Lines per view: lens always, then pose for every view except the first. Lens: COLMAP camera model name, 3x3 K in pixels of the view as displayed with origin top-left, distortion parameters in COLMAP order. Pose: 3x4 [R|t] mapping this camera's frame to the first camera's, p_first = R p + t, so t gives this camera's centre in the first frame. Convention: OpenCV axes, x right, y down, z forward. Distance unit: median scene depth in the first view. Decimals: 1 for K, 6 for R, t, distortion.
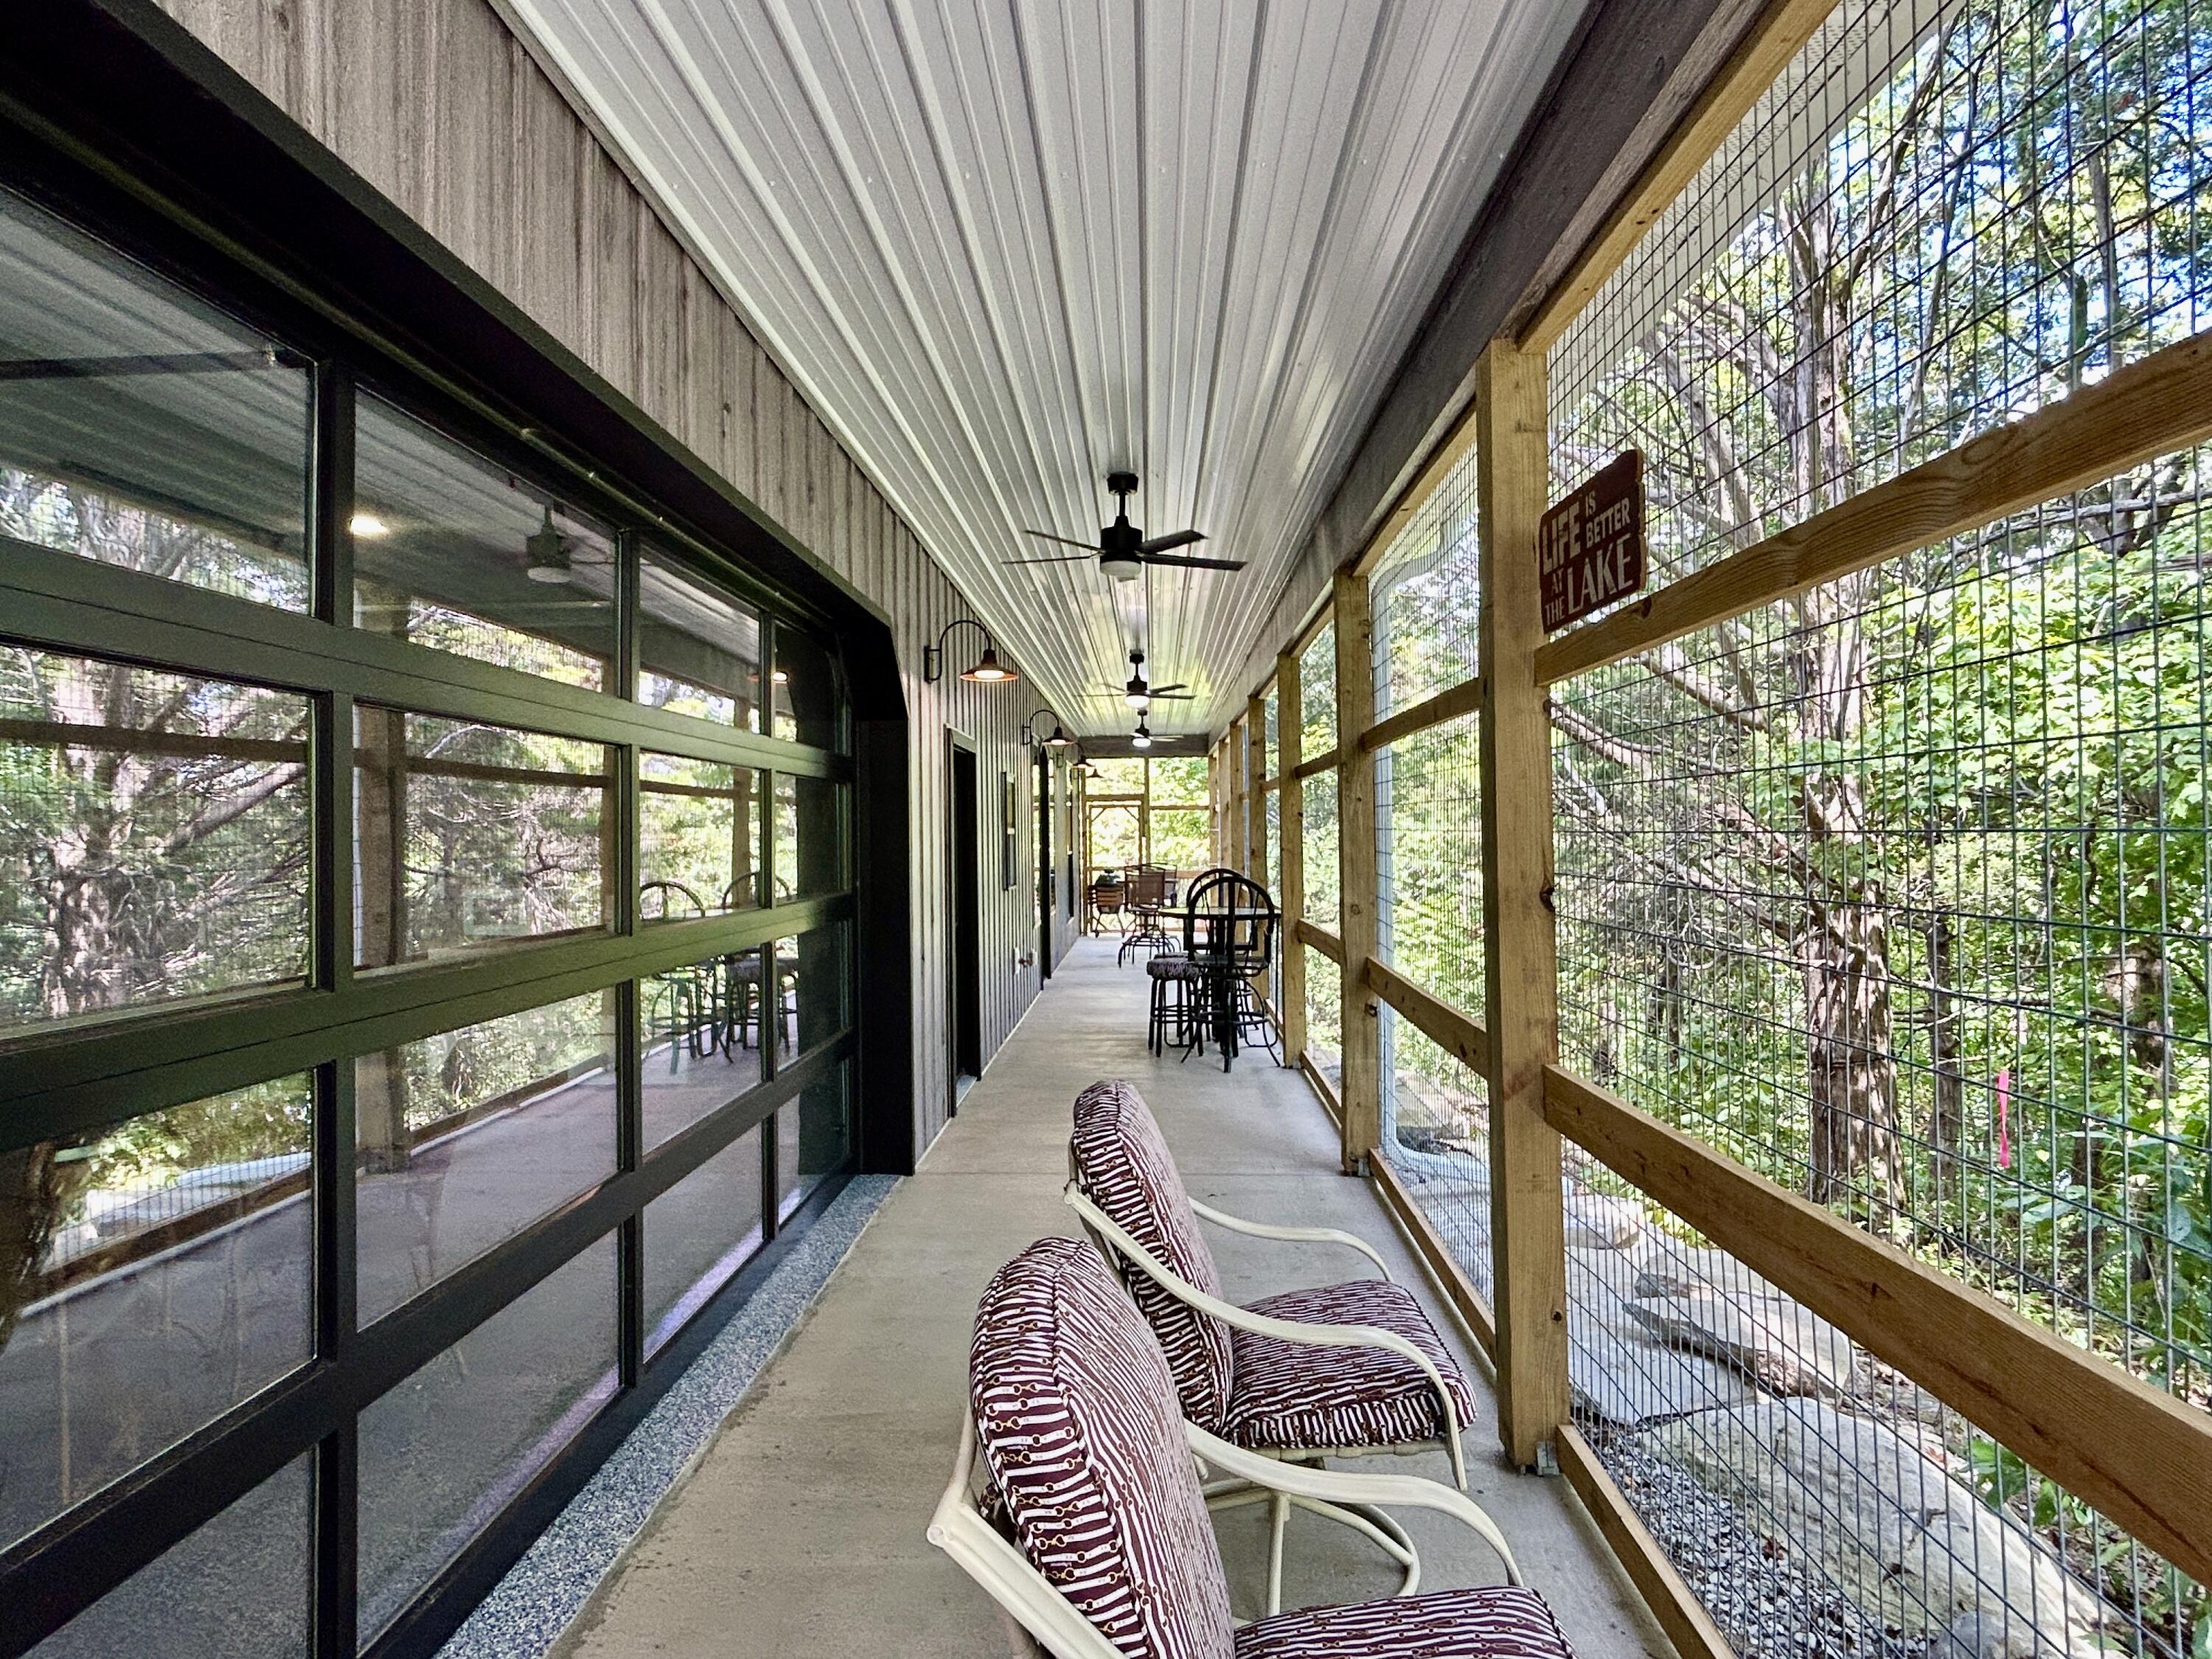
lens RADIAL K [[1225.1, 0, 1104.9], [0, 1225.1, 828.4], [0, 0, 1]] dist [0.000554, 0.000058]
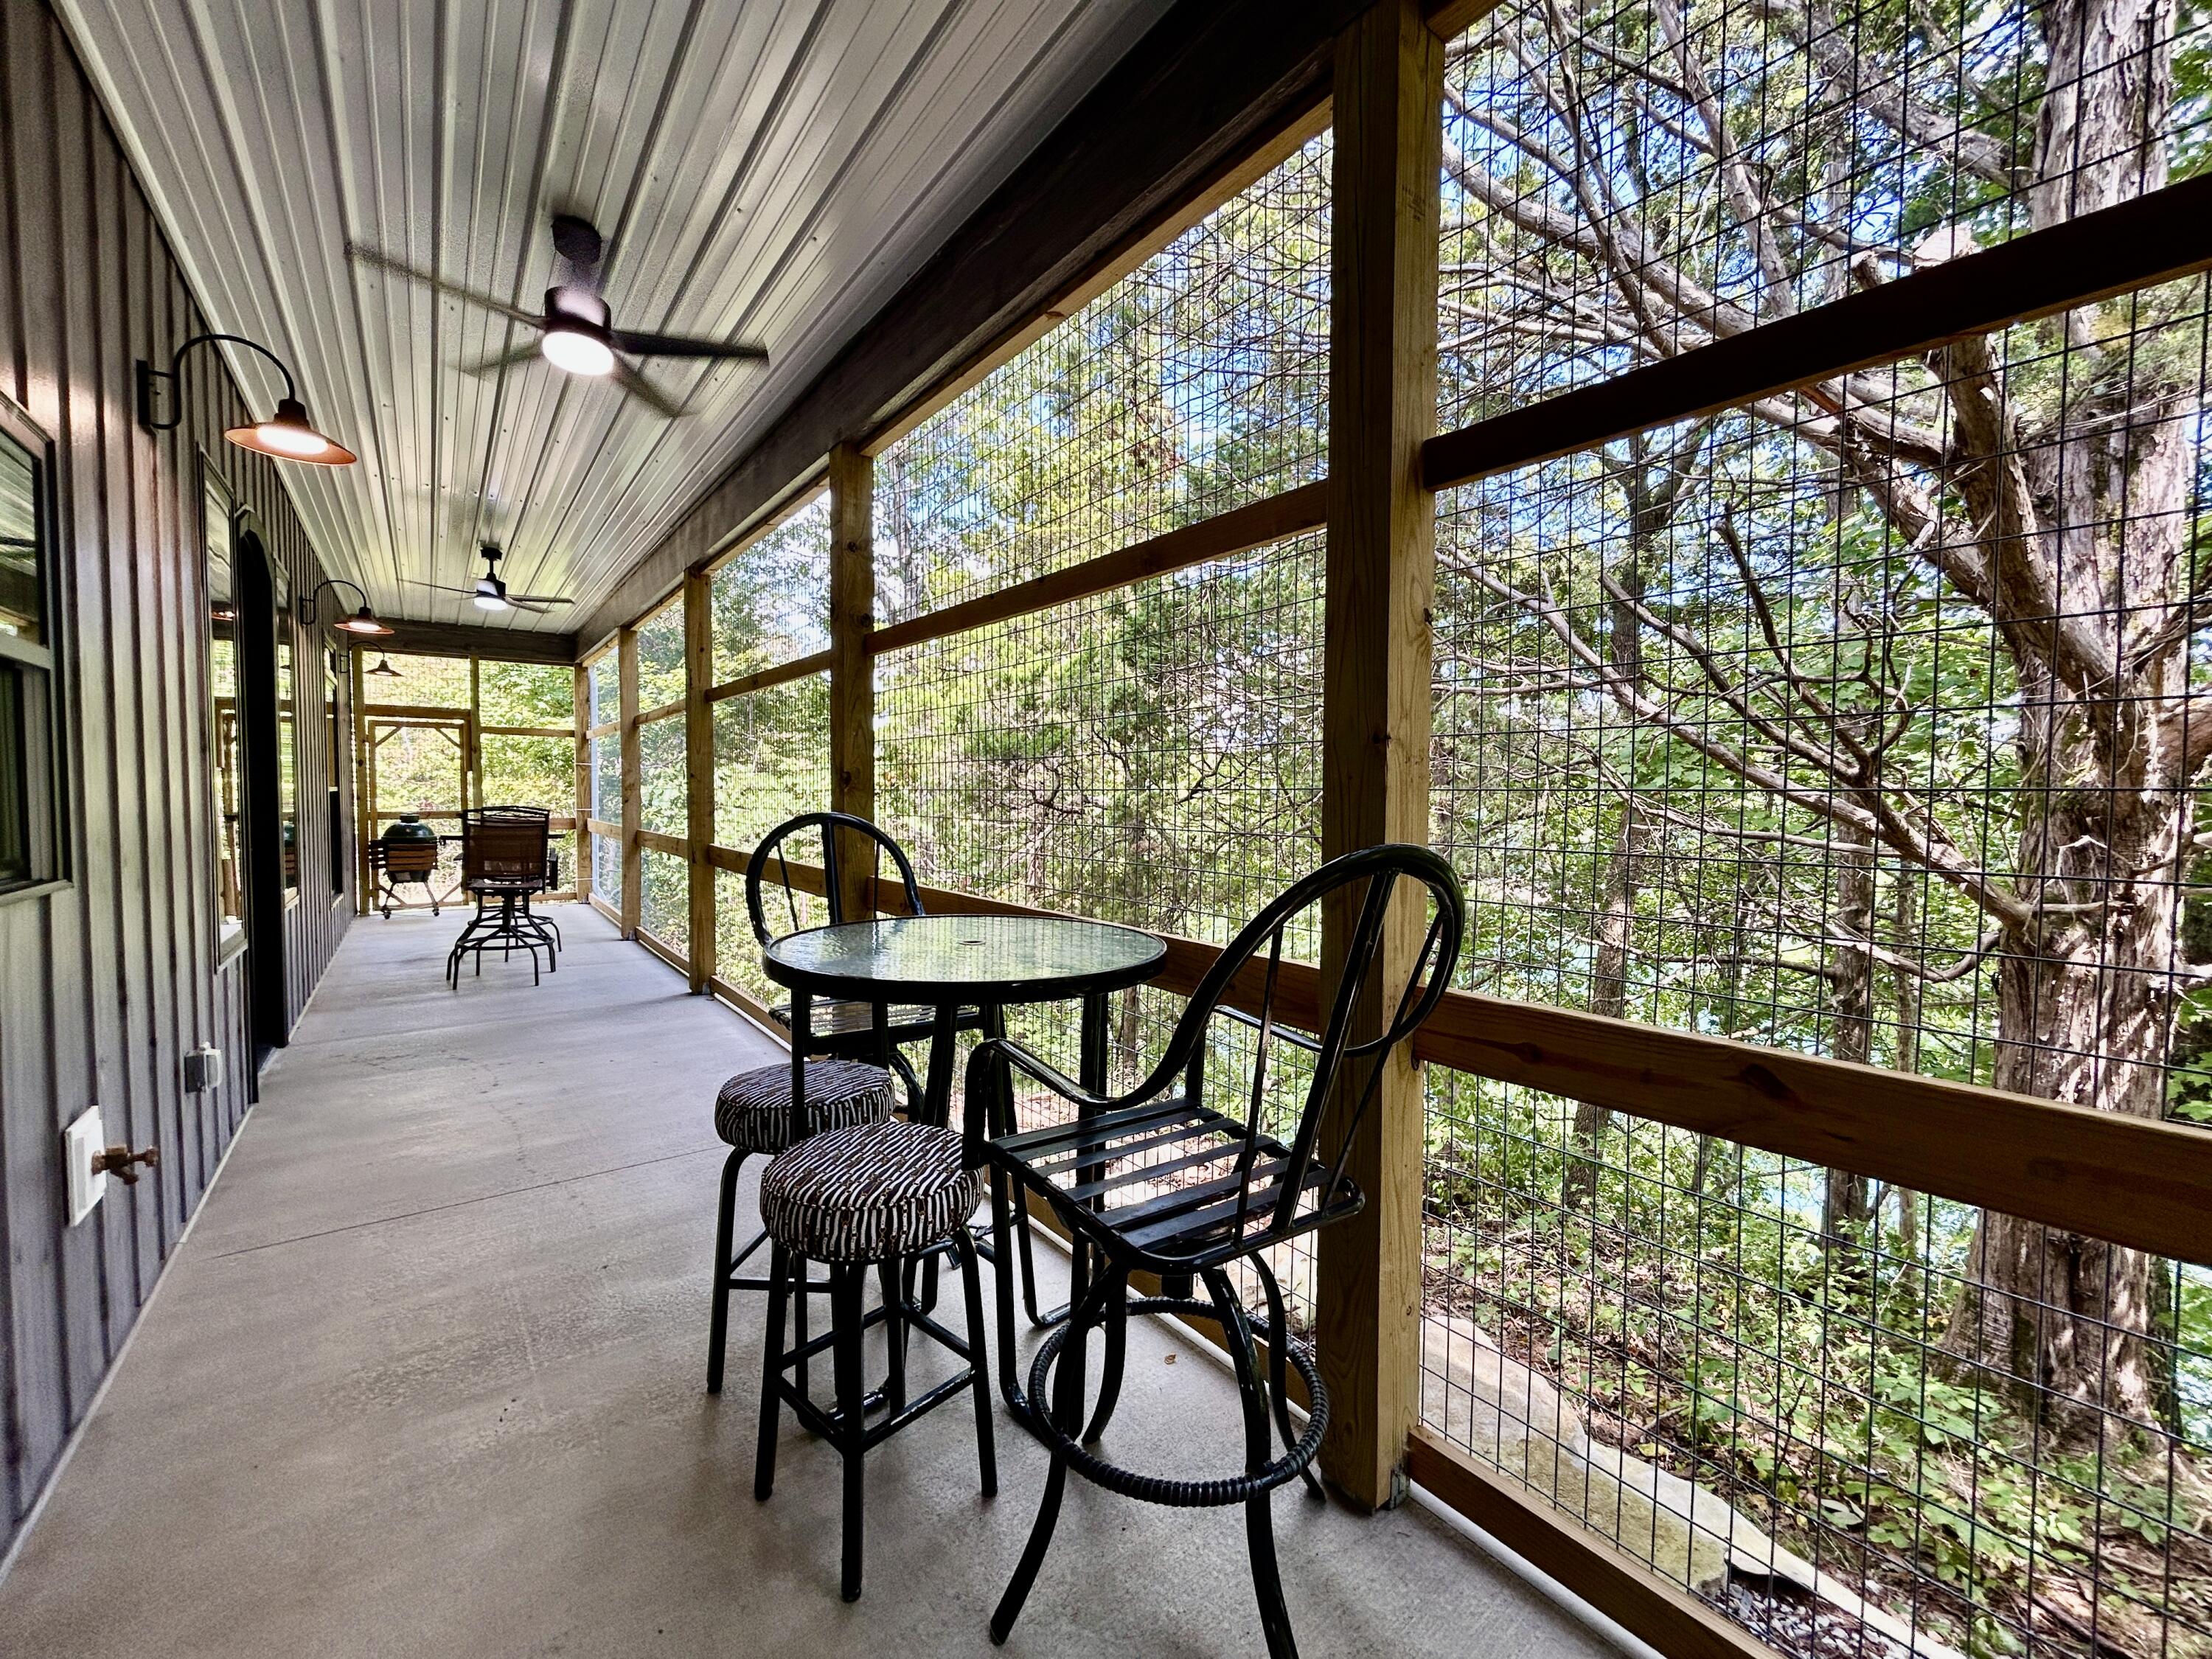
lens RADIAL K [[892.4, 0, 1116.3], [0, 892.4, 821.7], [0, 0, 1]] dist [-0.003442, 0.002698]
pose [[0.768620, -0.004725, 0.639688, -0.011376], [-0.024864, 0.998996, 0.037255, 0.008240], [-0.639223, -0.044540, 0.767731, 0.371007]]
